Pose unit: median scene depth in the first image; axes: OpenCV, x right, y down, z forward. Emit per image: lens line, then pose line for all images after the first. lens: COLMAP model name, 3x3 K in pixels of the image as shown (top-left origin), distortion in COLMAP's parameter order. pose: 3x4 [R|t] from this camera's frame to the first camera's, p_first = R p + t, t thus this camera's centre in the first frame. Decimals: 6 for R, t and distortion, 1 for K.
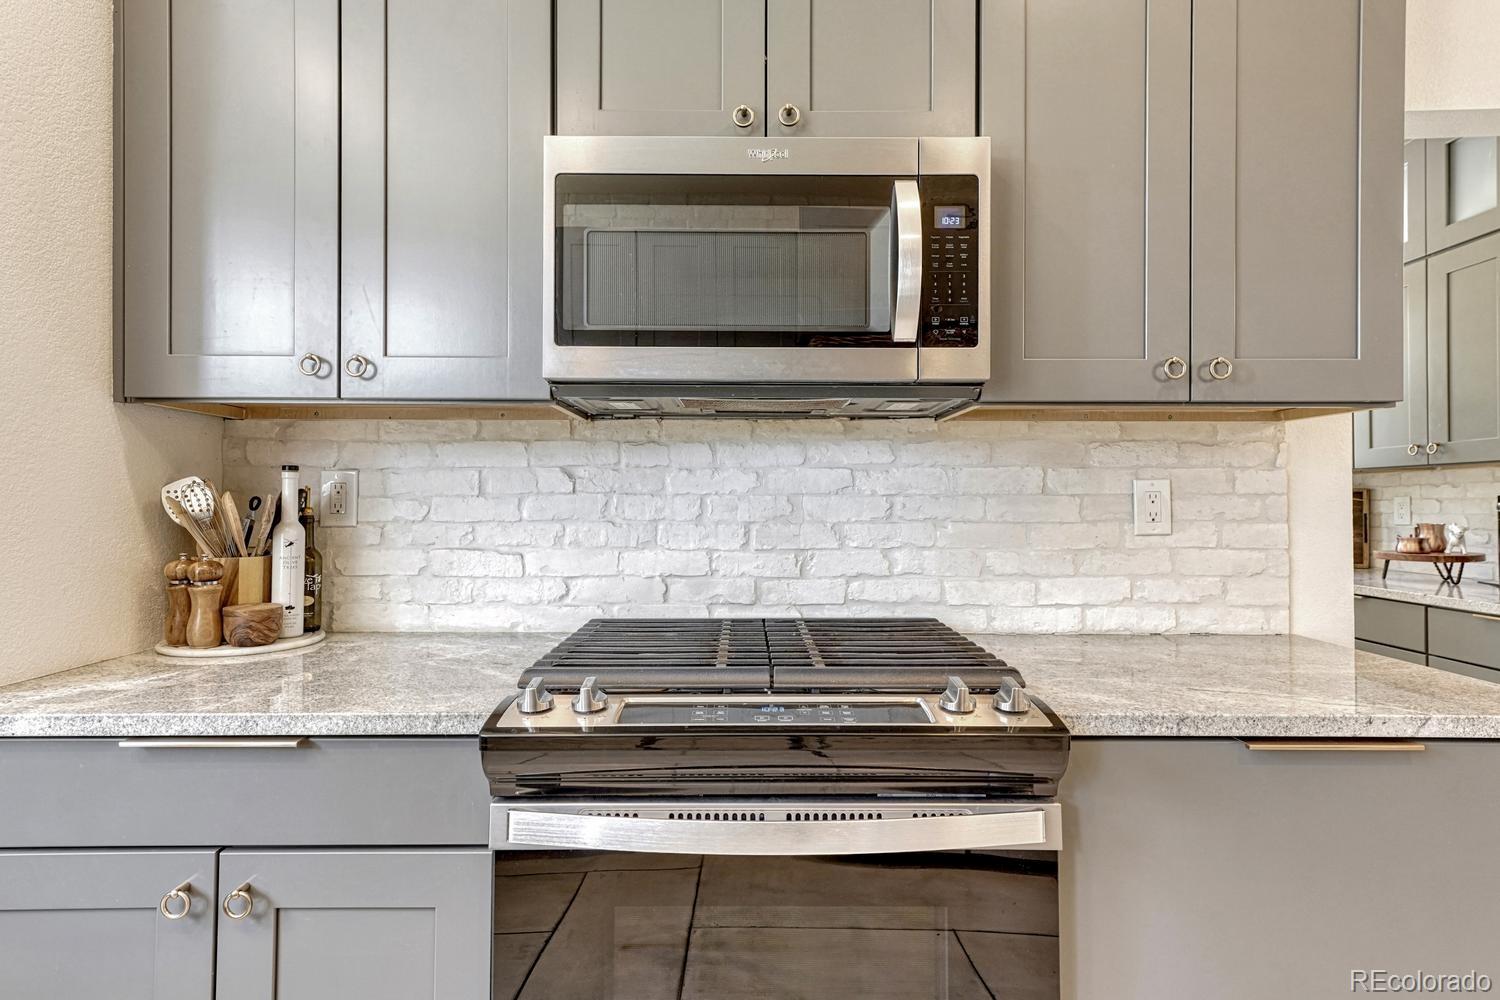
lens RADIAL K [[787.5, 0, 754.4], [0, 787.5, 492.7], [0, 0, 1]] dist [0.030051, 0.000217]
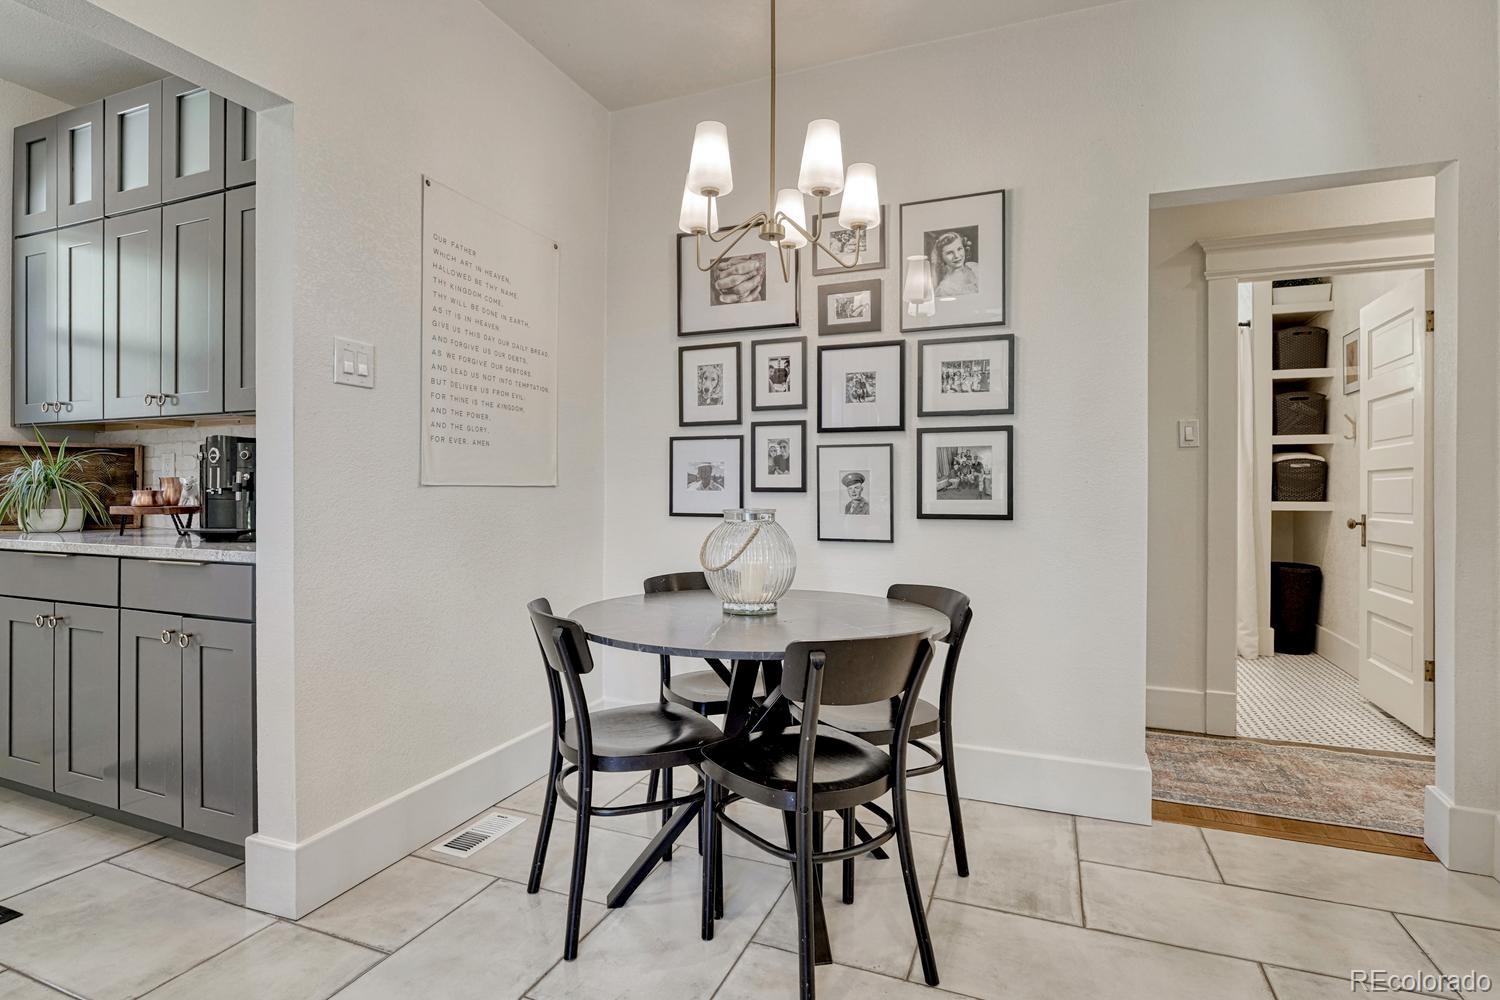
lens RADIAL K [[747.1, 0, 743.6], [0, 747.1, 487.3], [0, 0, 1]] dist [-0.004917, -0.001117]
pose [[0.381179, 0.001950, 0.924499, 0.450377], [-0.014617, 0.999885, 0.003918, 0.065088], [-0.924386, -0.015007, 0.381164, -0.016519]]
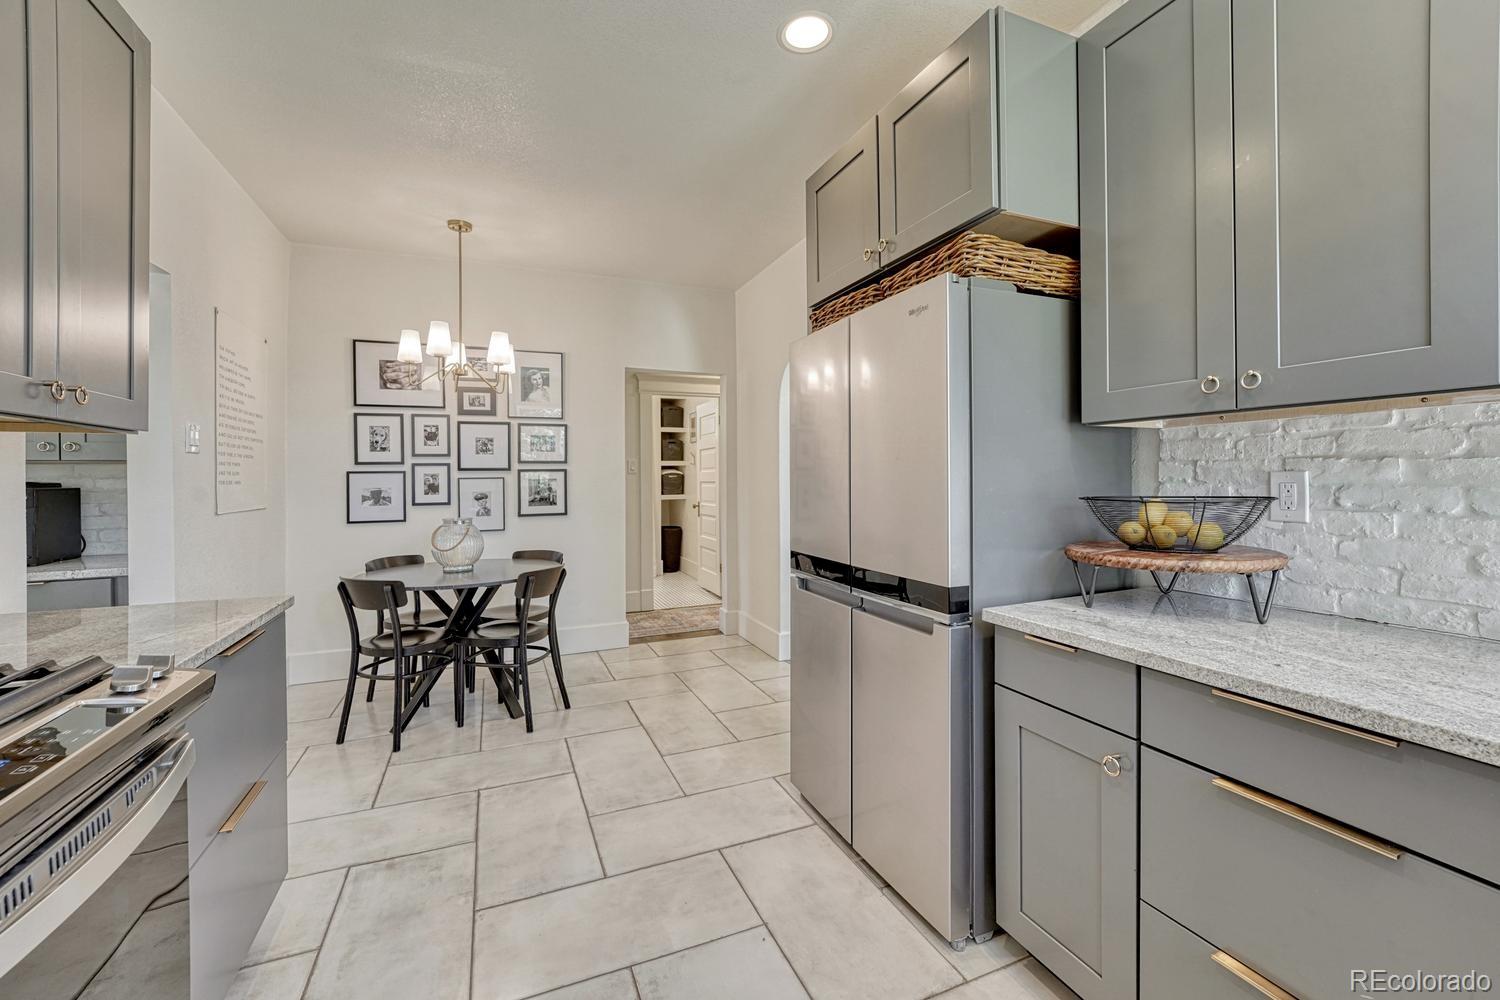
lens RADIAL K [[615.3, 0, 747.9], [0, 615.3, 472.7], [0, 0, 1]] dist [-0.006709, 0.000141]
pose [[-0.378332, 0.006536, 0.925647, -0.582788], [-0.002519, 0.999964, -0.008091, -0.026926], [-0.925667, -0.005393, -0.378302, 0.325418]]
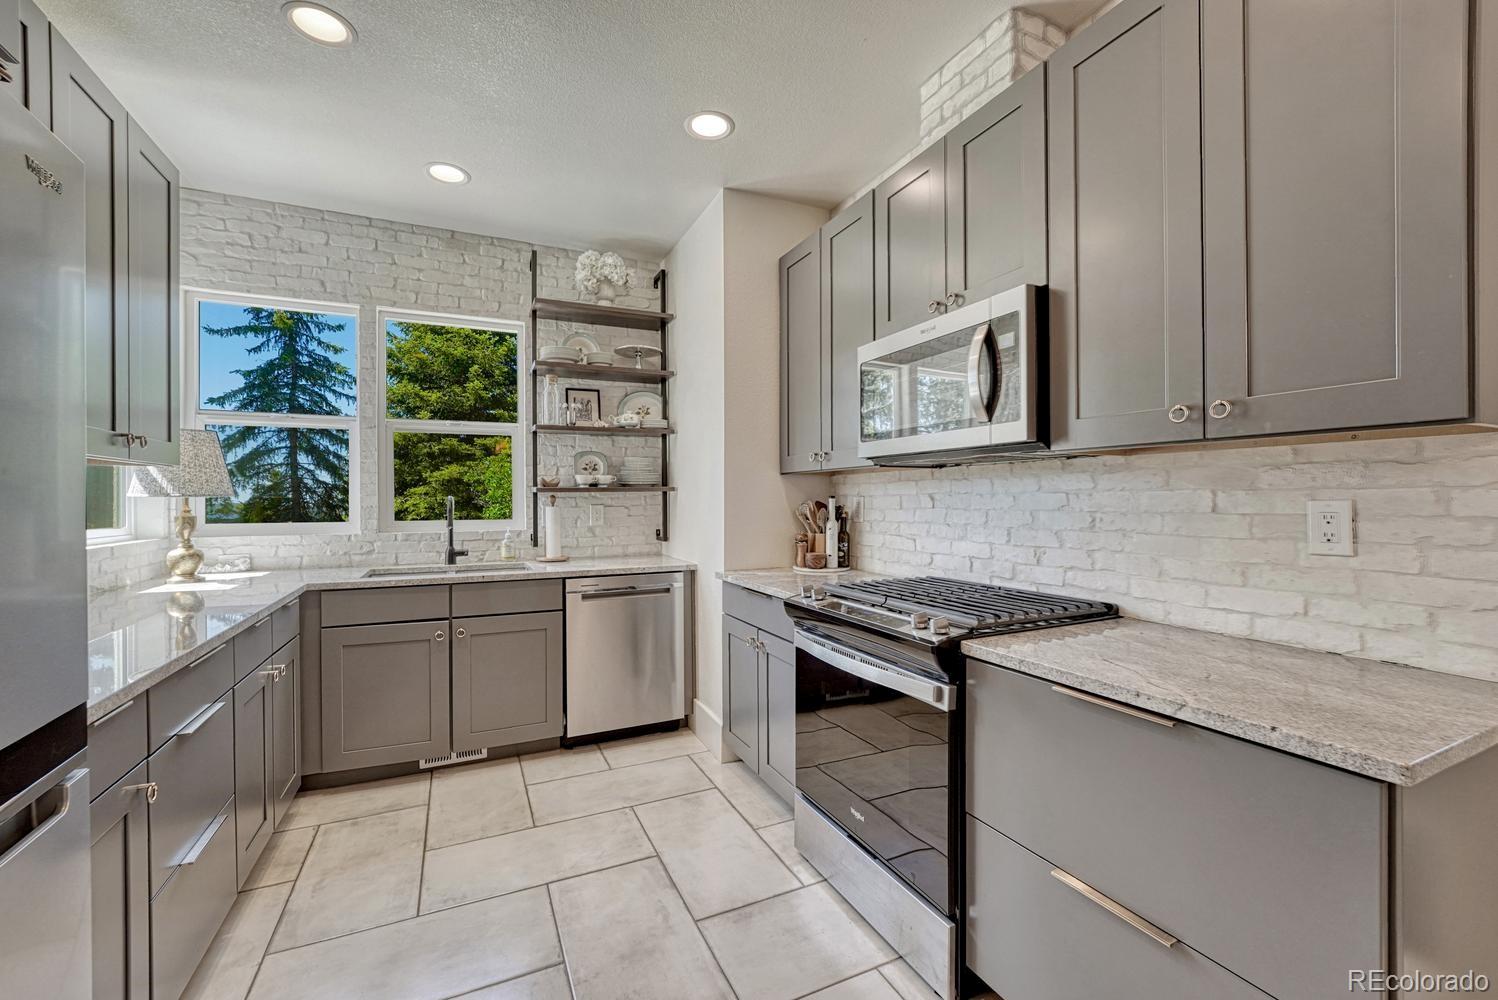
lens RADIAL K [[616.3, 0, 748.6], [0, 616.3, 502.0], [0, 0, 1]] dist [-0.007802, -0.000026]
pose [[0.423177, 0.001536, -0.906046, 0.893186], [0.013096, 0.999884, 0.007811, -0.030234], [0.905953, -0.015171, 0.423107, -0.000340]]
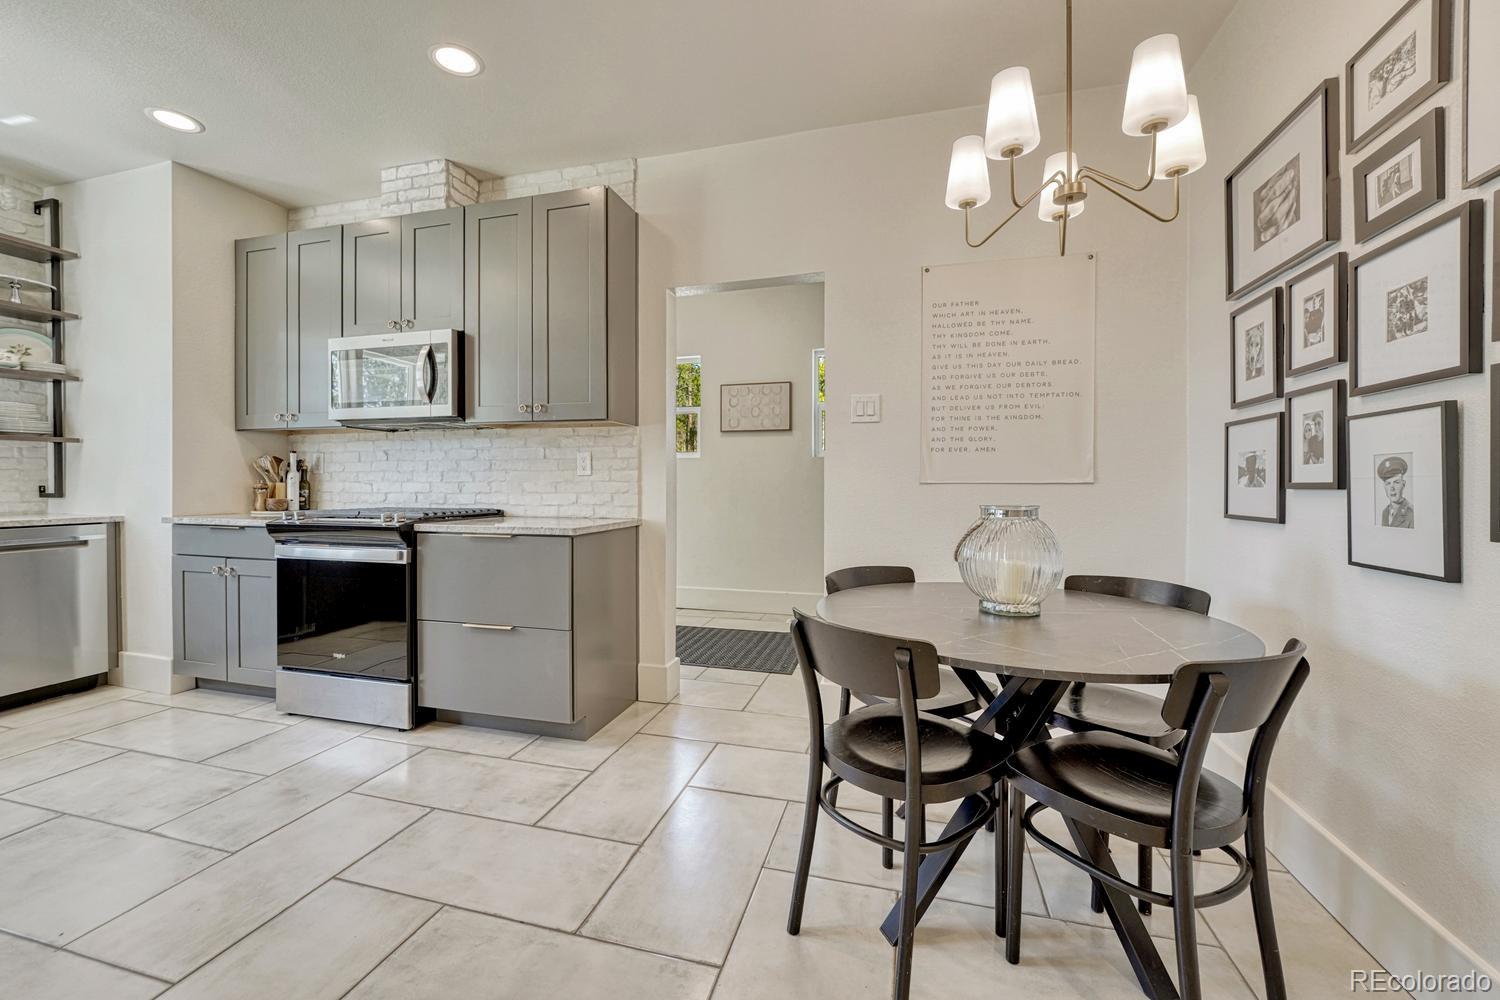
lens RADIAL K [[606.0, 0, 743.1], [0, 606.0, 488.6], [0, 0, 1]] dist [-0.006979, 0.000279]
pose [[0.961995, 0.002675, -0.273054, 1.443441], [0.001886, 0.999863, 0.016441, 0.062950], [0.273060, -0.016332, 0.961858, -0.598127]]
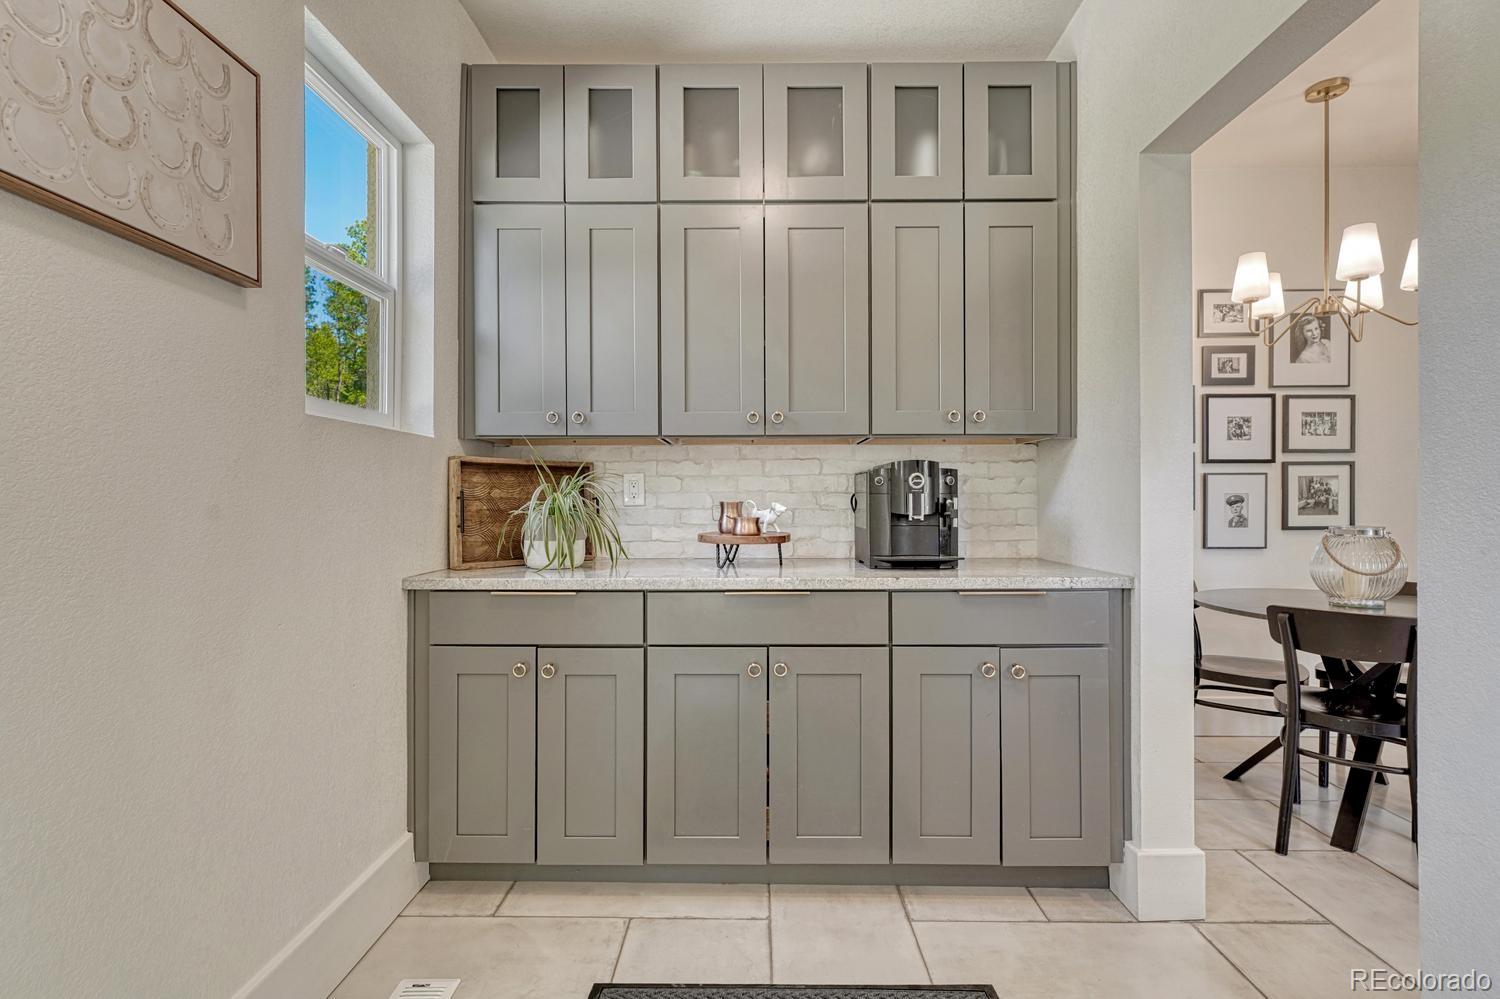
lens RADIAL K [[687.4, 0, 750.3], [0, 687.4, 493.5], [0, 0, 1]] dist [0.004026, 0.000520]
pose [[0.021431, 0.003508, 0.999764, 0.099928], [-0.012309, 0.999919, -0.003245, 0.054952], [-0.999695, -0.012237, 0.021472, 1.686768]]
